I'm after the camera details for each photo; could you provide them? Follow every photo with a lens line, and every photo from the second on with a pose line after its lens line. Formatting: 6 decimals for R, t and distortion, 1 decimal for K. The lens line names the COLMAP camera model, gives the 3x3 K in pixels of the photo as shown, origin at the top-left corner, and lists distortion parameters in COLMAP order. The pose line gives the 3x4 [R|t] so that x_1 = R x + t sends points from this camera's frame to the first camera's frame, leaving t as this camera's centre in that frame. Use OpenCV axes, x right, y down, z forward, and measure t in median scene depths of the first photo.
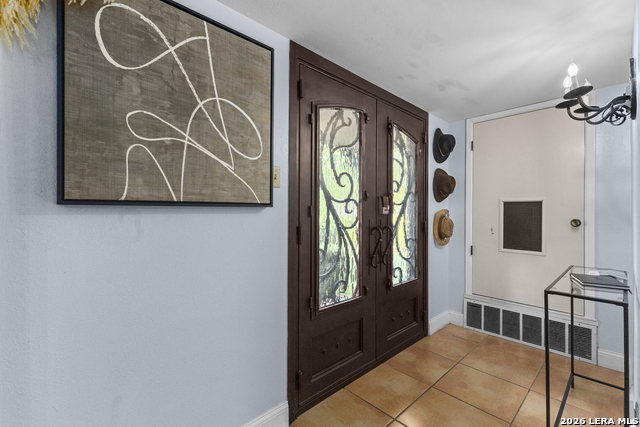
lens RADIAL K [[277.9, 0, 314.7], [0, 277.9, 212.0], [0, 0, 1]] dist [0.009341, -0.001923]
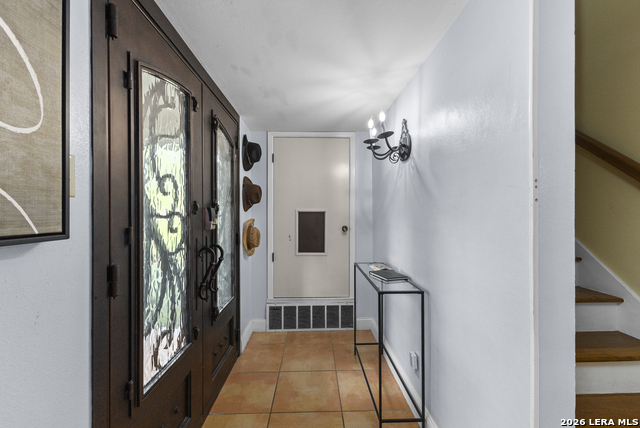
lens RADIAL K [[277.9, 0, 320.4], [0, 277.9, 215.2], [0, 0, 1]] dist [0.009341, -0.001923]
pose [[0.653518, -0.010310, 0.756841, -0.155539], [0.005010, 0.999944, 0.009296, -0.040715], [-0.756895, -0.002283, 0.653533, 0.236931]]
